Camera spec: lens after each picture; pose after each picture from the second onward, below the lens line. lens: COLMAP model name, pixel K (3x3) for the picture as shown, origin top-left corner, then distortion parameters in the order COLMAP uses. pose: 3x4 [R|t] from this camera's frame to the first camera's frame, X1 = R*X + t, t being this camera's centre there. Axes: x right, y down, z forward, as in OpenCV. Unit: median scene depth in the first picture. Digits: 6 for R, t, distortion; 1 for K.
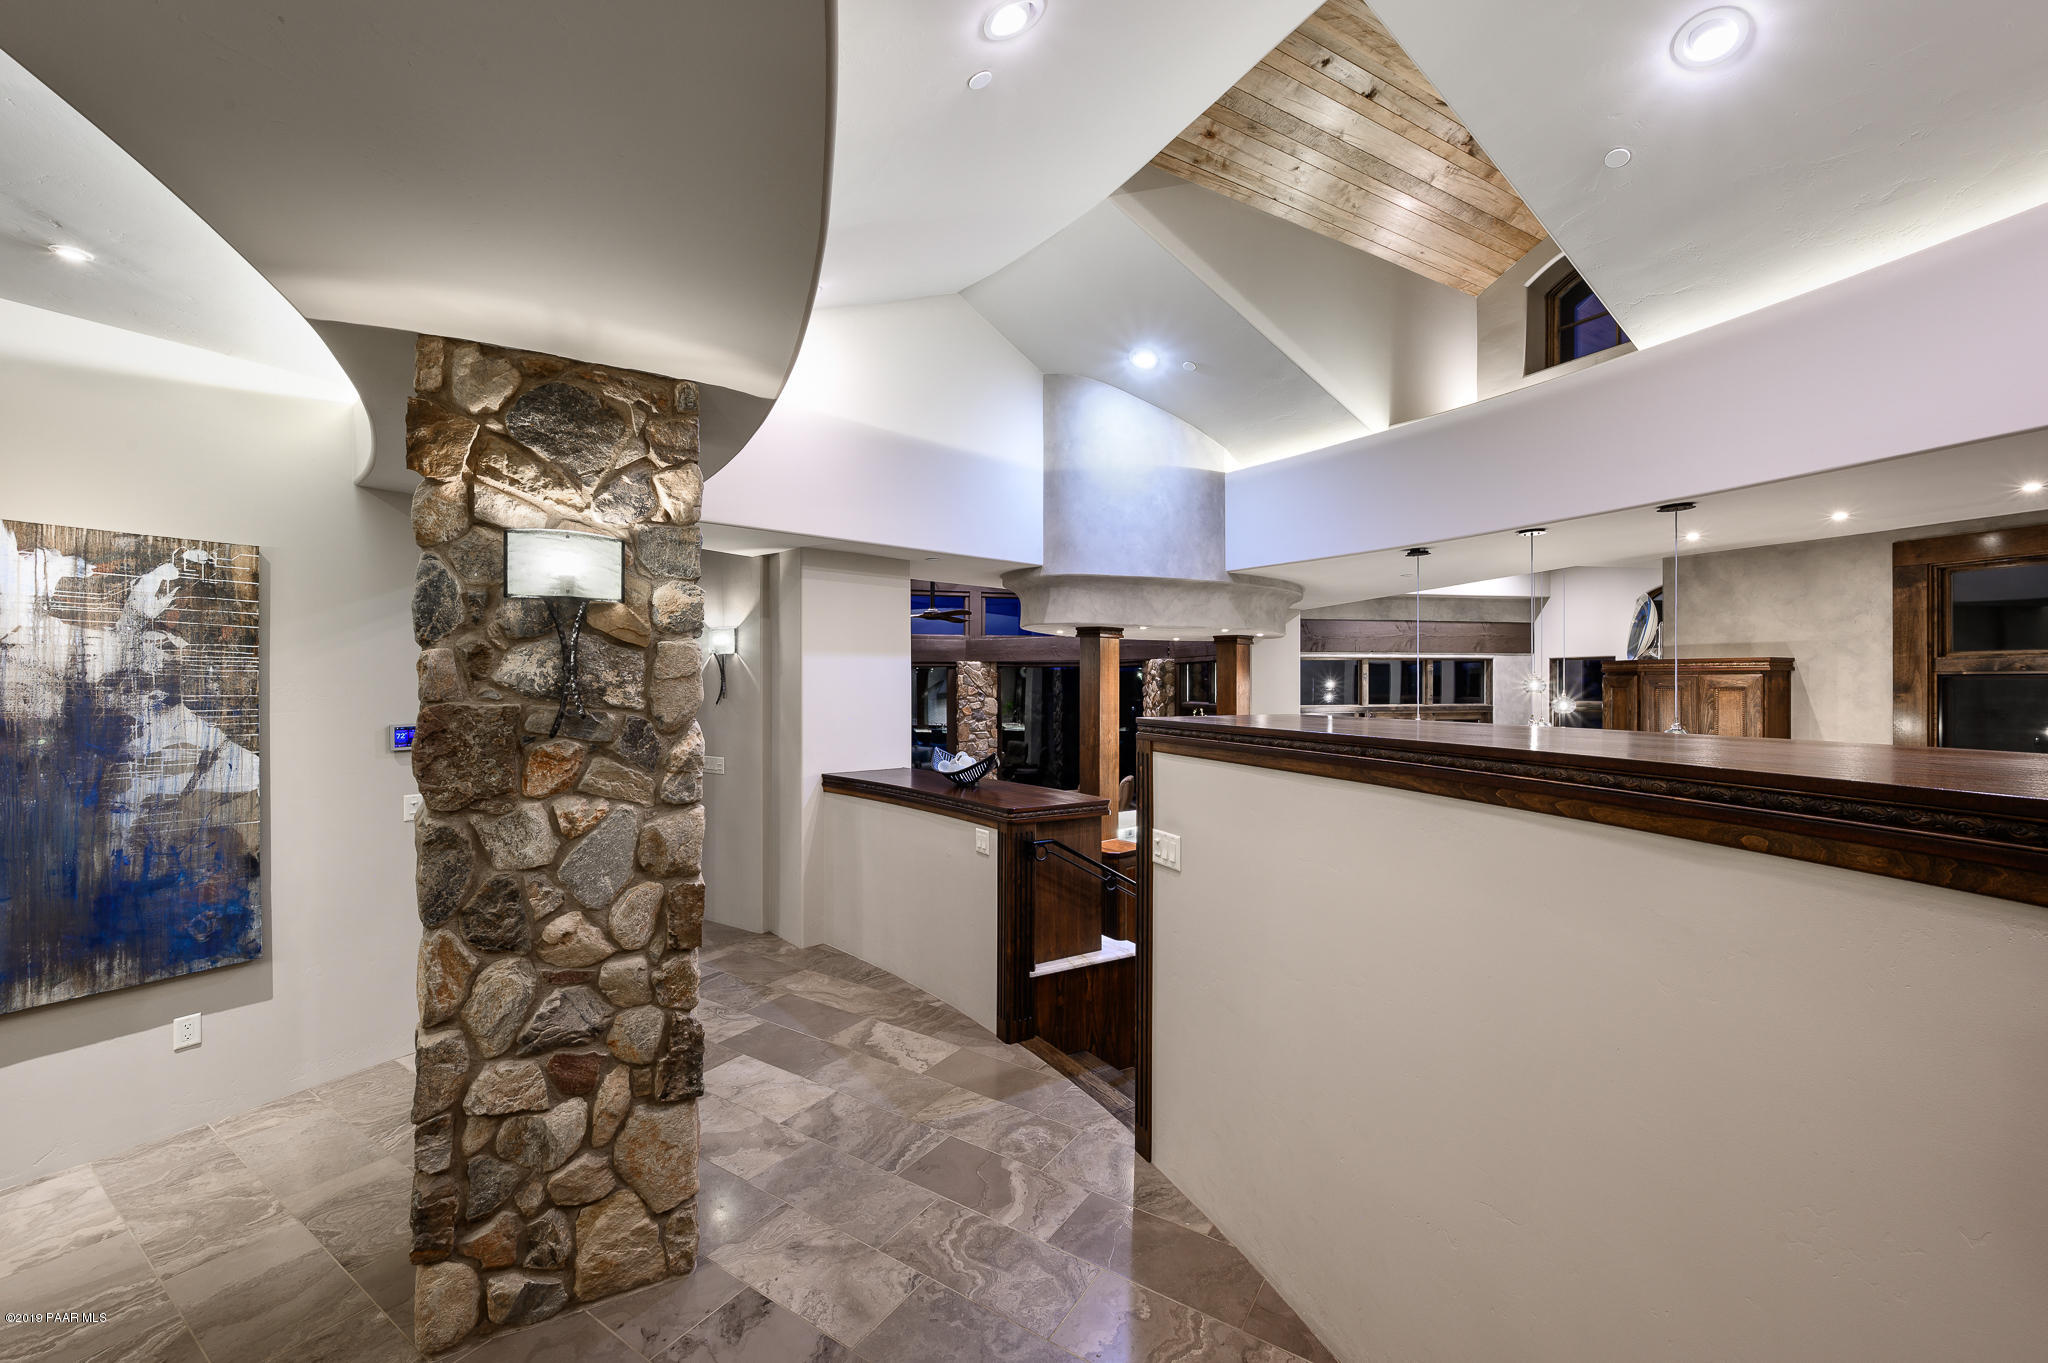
lens RADIAL K [[823.0, 0, 1023.2], [0, 823.0, 680.1], [0, 0, 1]] dist [0.000308, 0.000102]
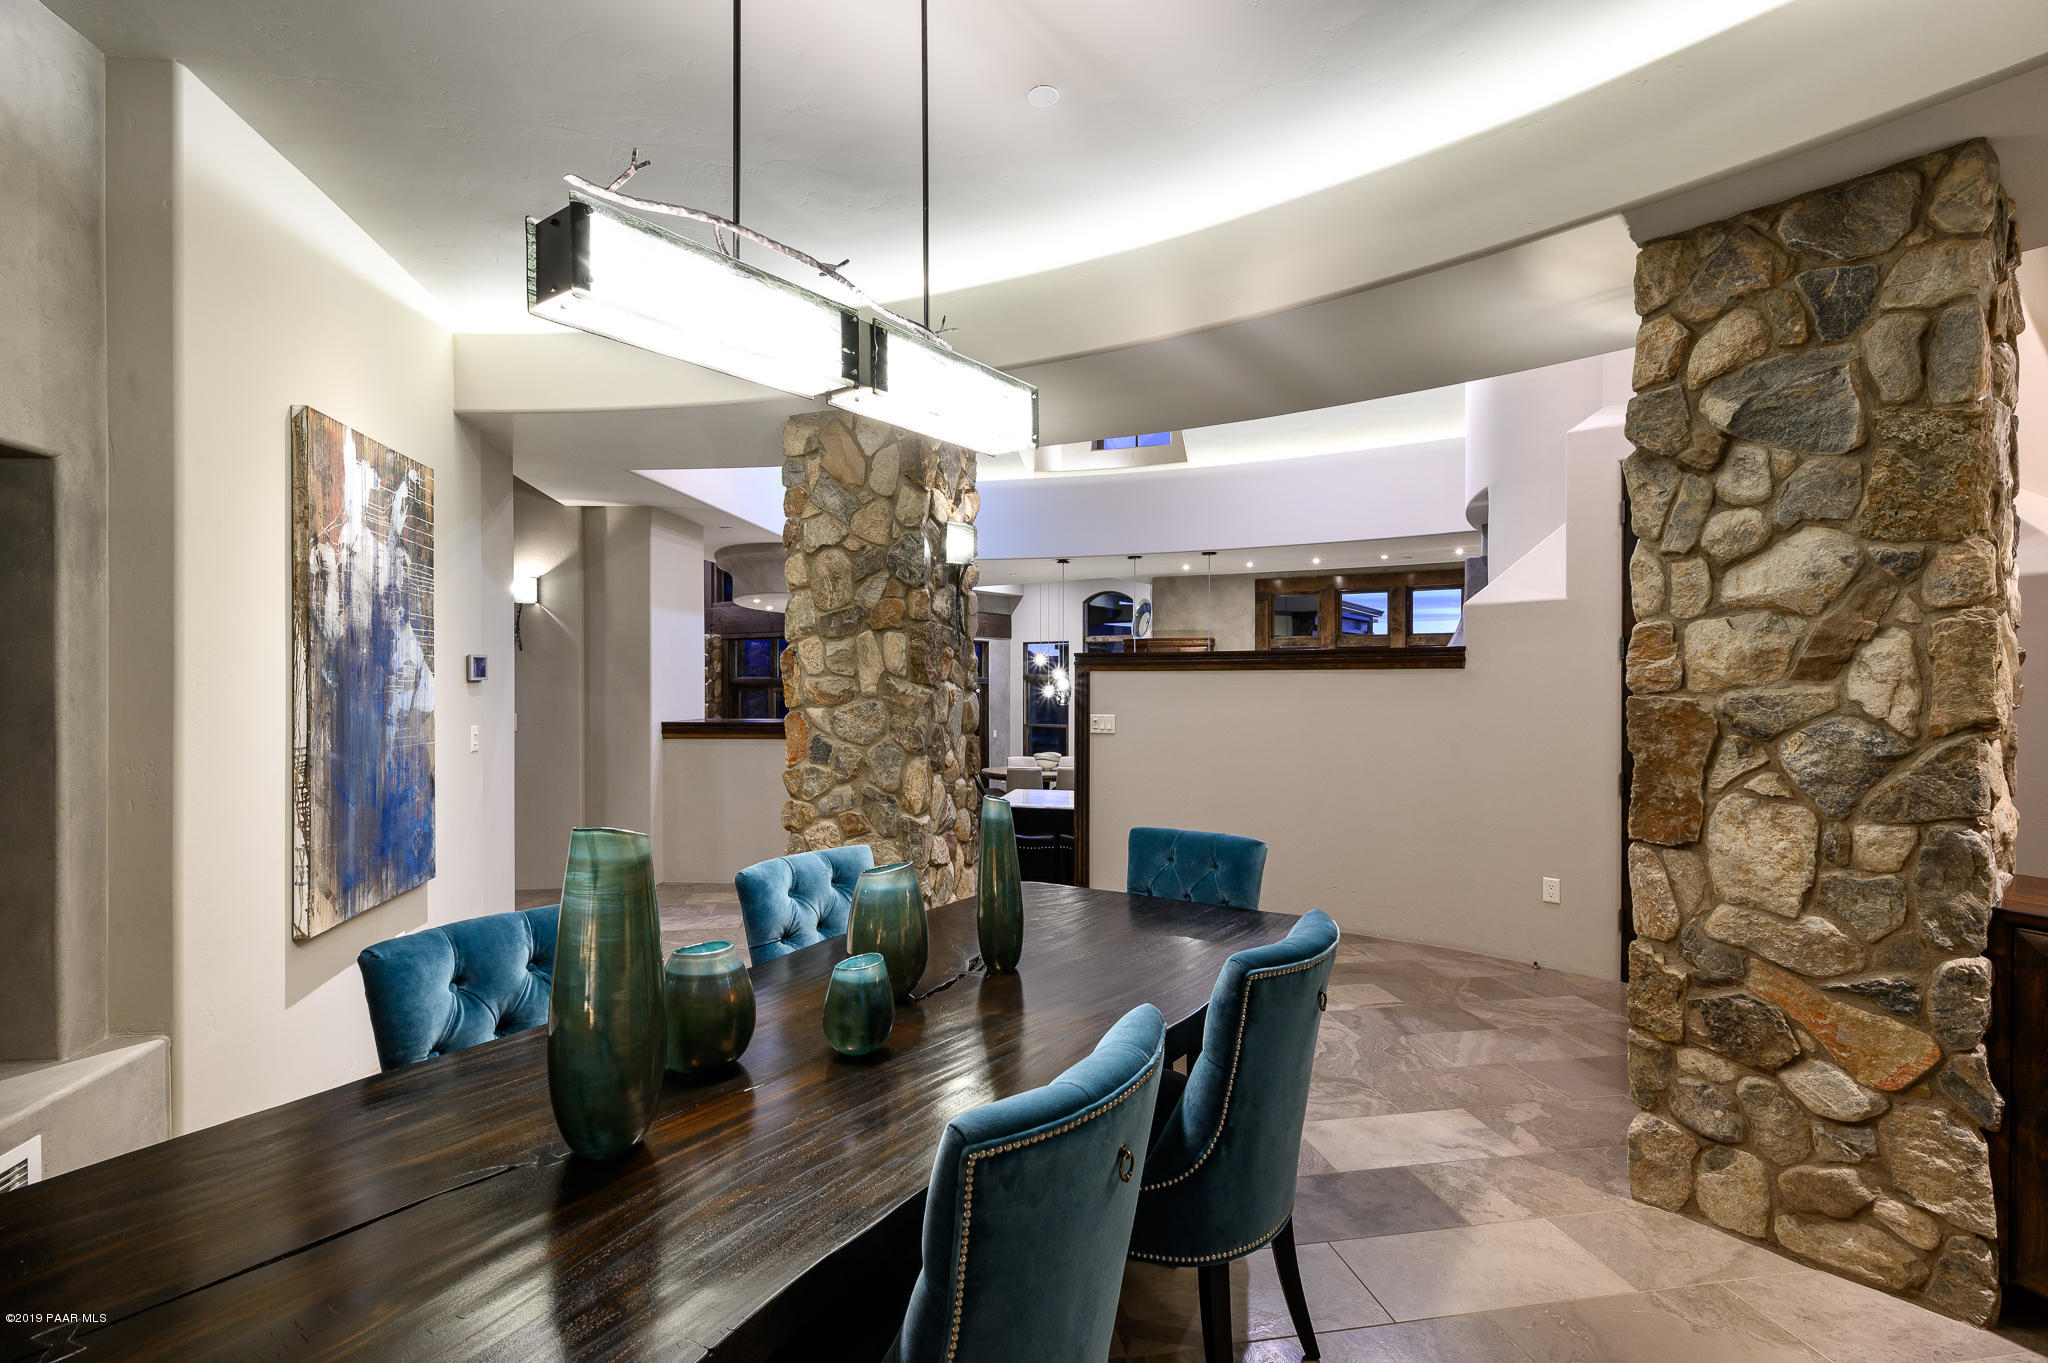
lens RADIAL K [[976.5, 0, 1025.3], [0, 976.5, 685.8], [0, 0, 1]] dist [0.002849, 0.000156]
pose [[0.718876, -0.002516, 0.695134, -0.874665], [-0.002136, 0.999981, 0.005828, 0.066379], [-0.695135, -0.005674, 0.718857, -0.260027]]
